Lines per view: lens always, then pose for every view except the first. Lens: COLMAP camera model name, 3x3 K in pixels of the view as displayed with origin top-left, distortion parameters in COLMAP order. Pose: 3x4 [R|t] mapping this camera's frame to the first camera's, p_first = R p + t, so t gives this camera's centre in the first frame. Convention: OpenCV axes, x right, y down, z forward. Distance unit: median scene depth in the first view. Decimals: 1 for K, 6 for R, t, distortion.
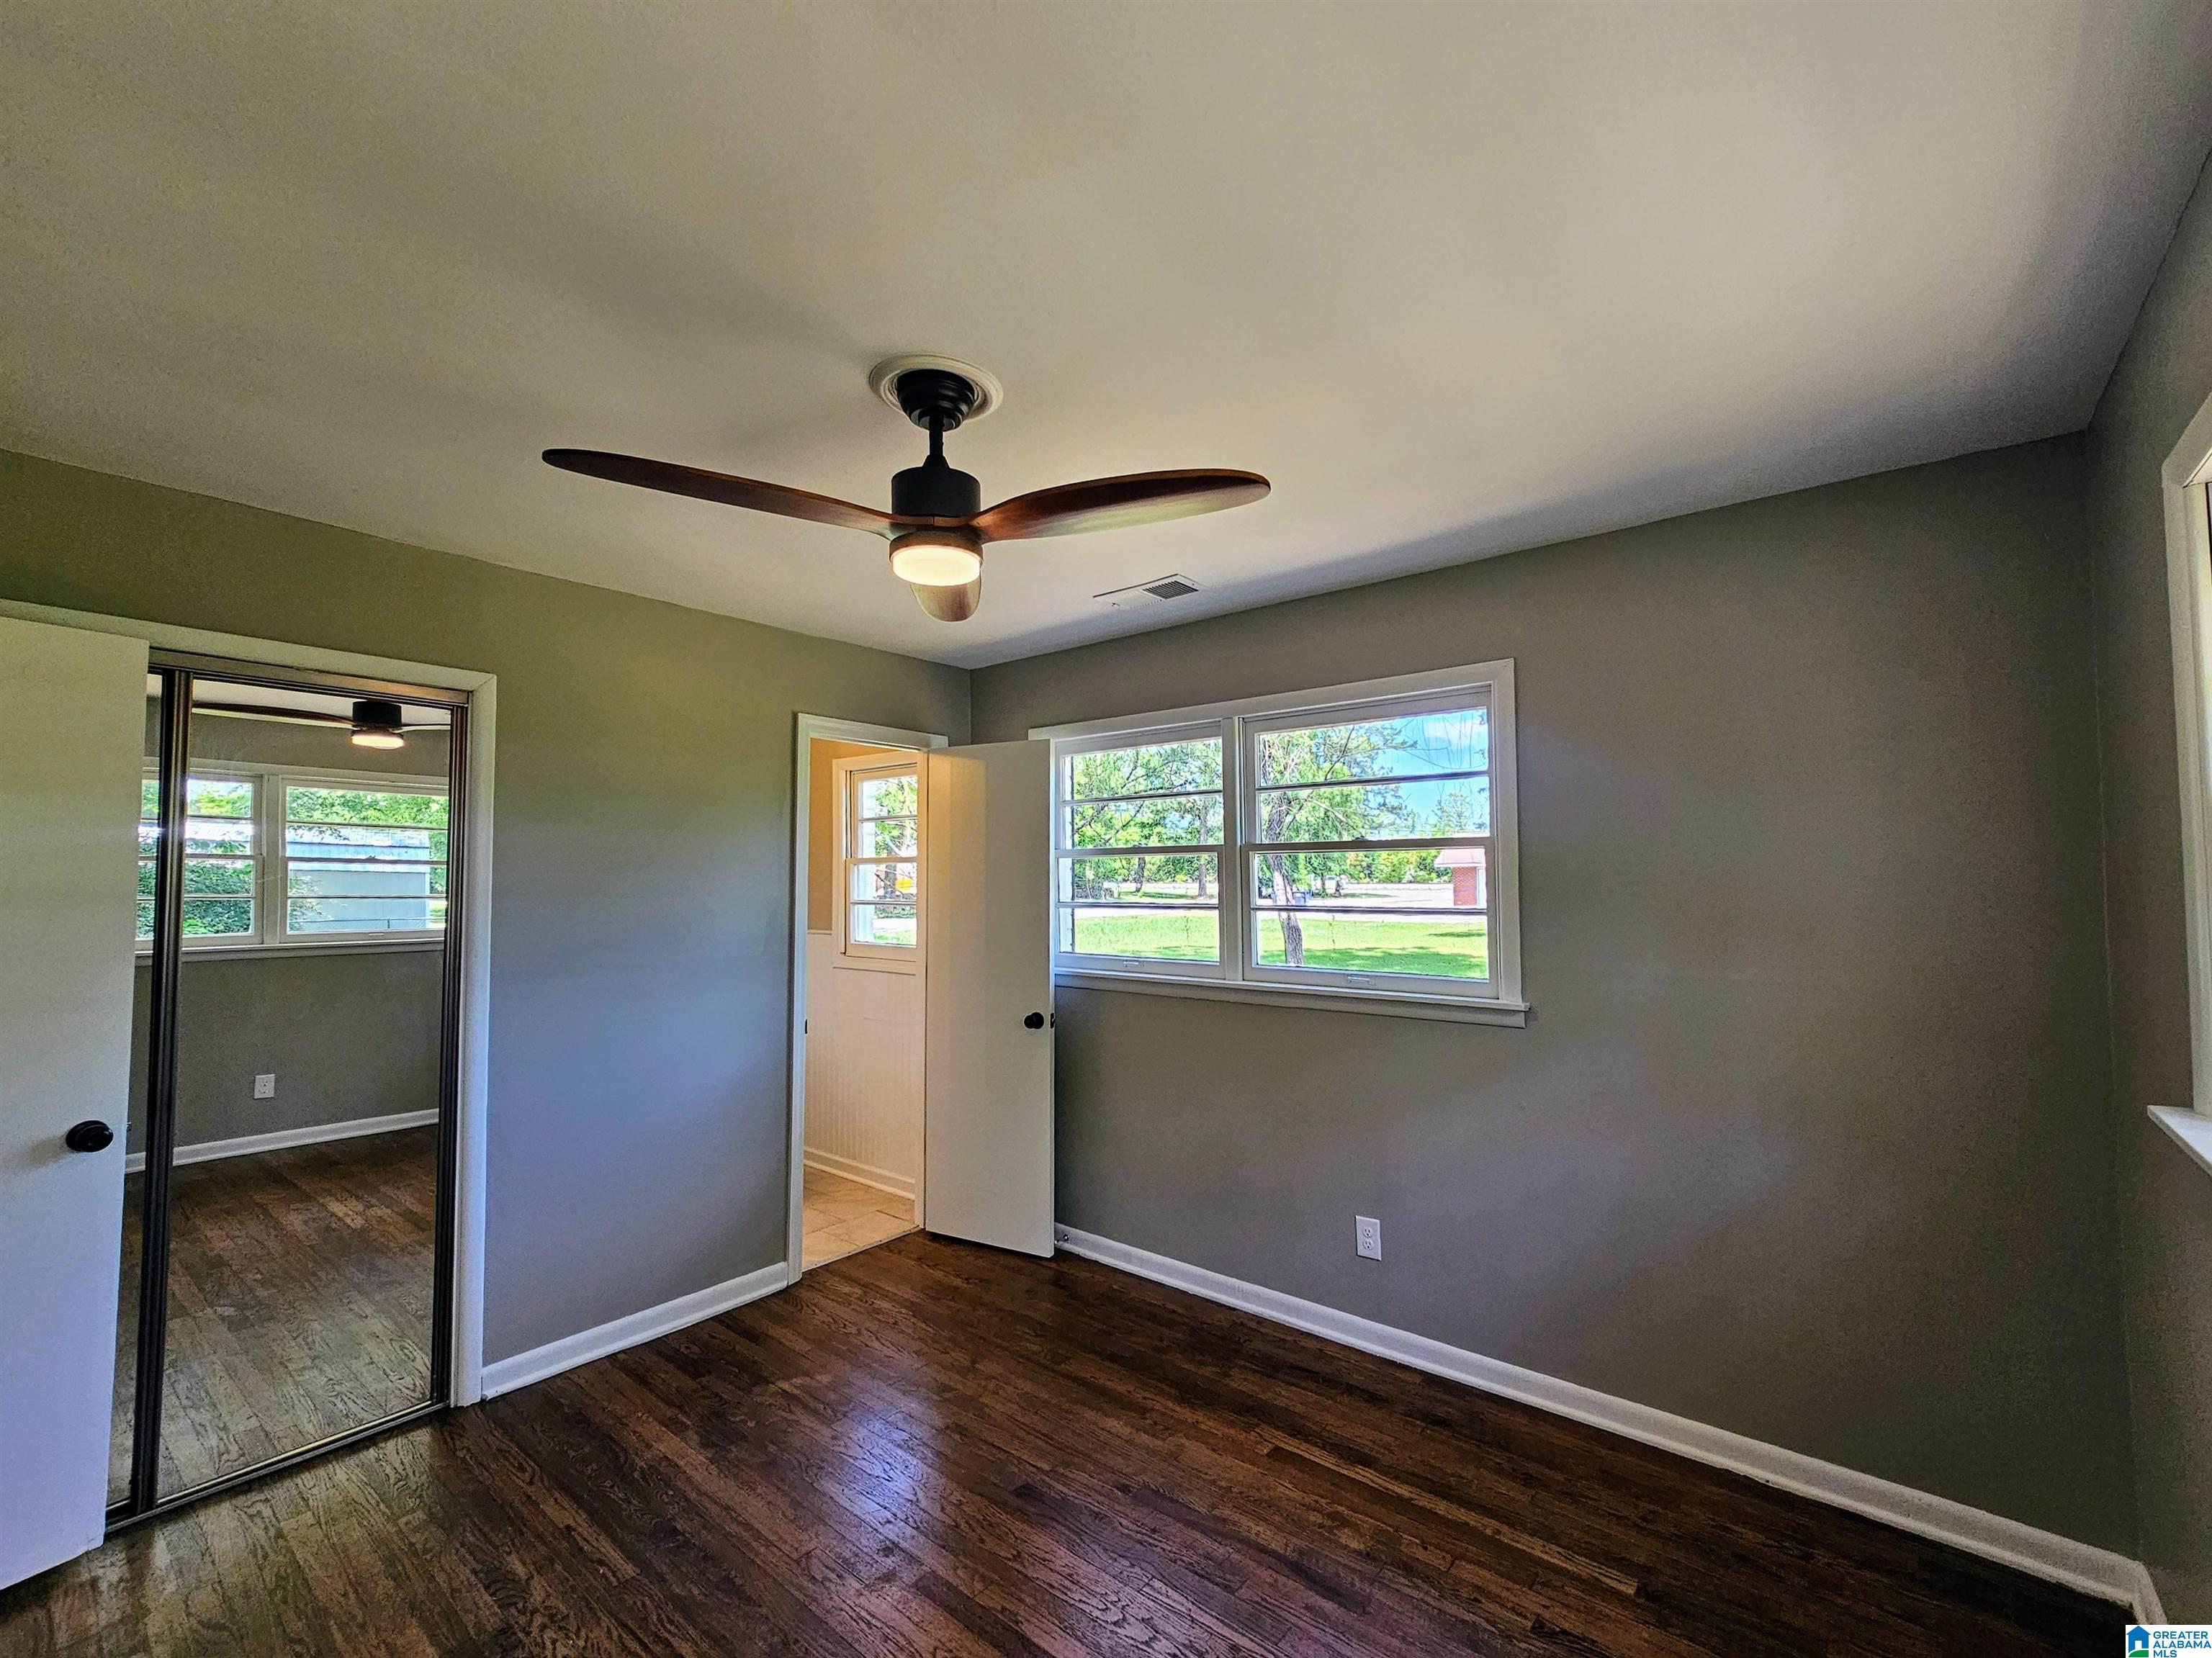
lens RADIAL K [[932.8, 0, 1112.7], [0, 932.8, 846.4], [0, 0, 1]] dist [0.000529, 0.000103]
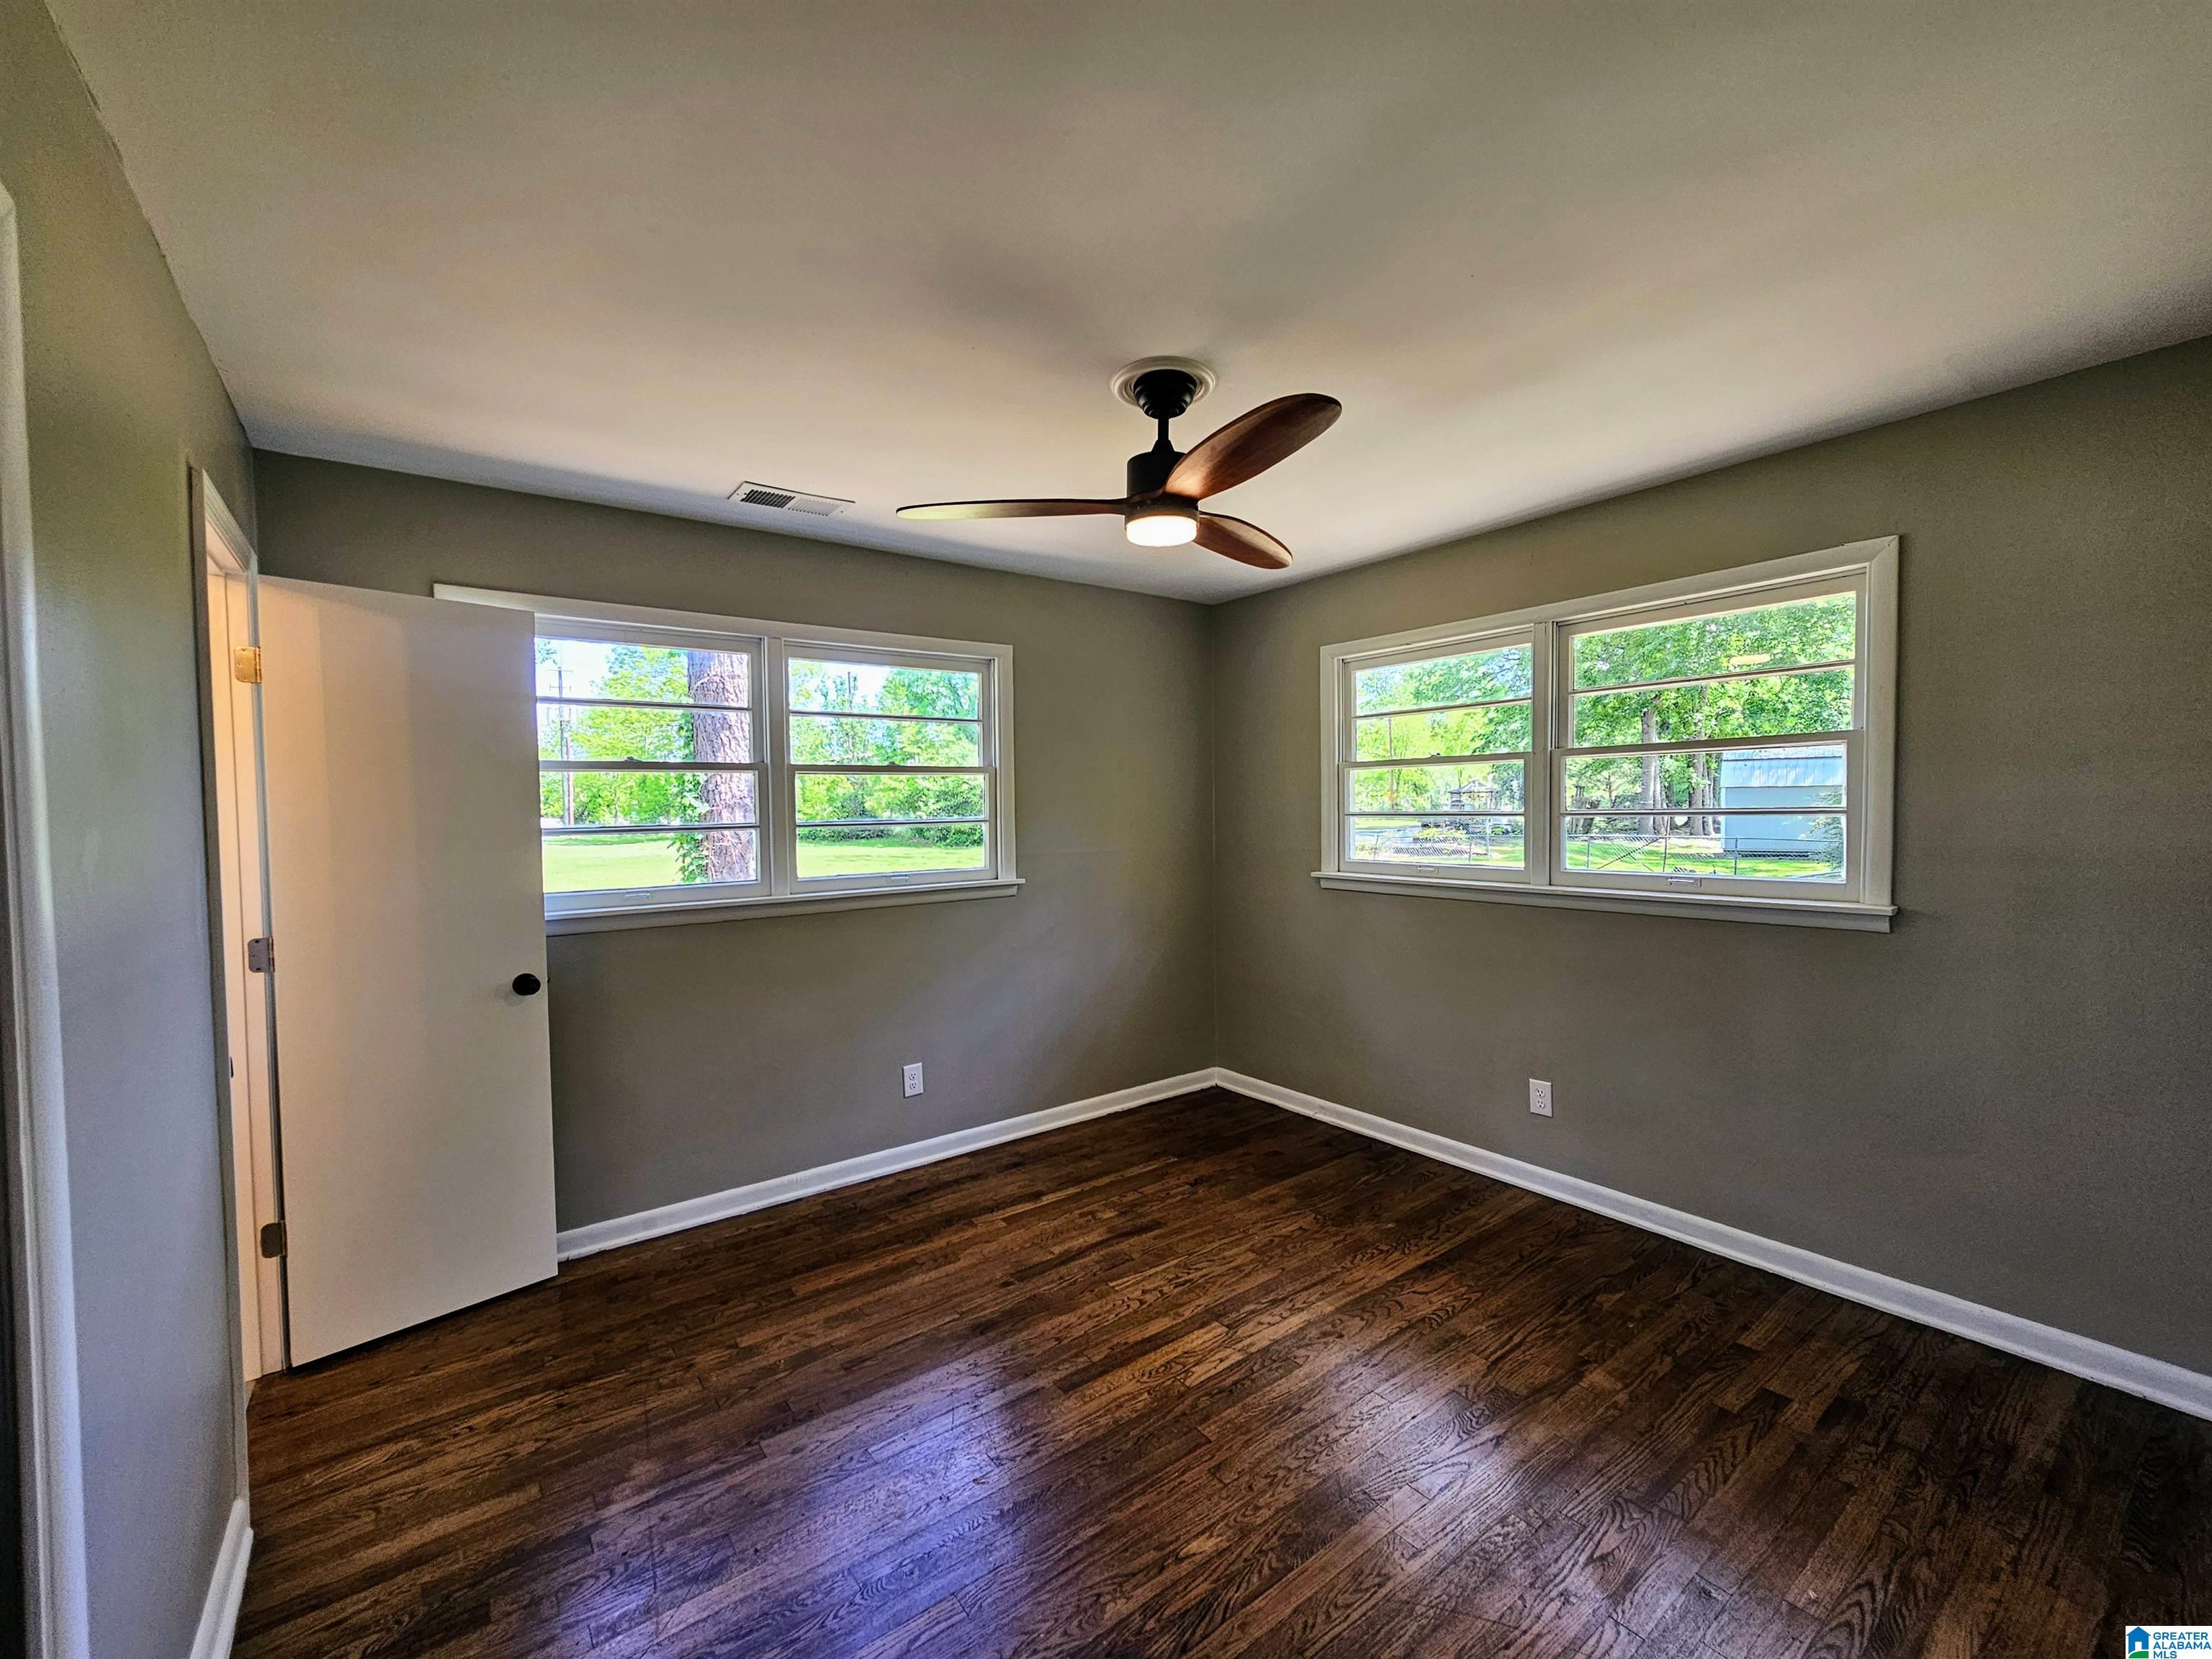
lens RADIAL K [[893.9, 0, 1106.0], [0, 893.9, 829.5], [0, 0, 1]] dist [0.000446, 0.000081]
pose [[0.247642, -0.025987, 0.968503, -0.922441], [-0.023764, 0.999177, 0.032886, 0.037067], [-0.968560, -0.031160, 0.246821, 0.507695]]
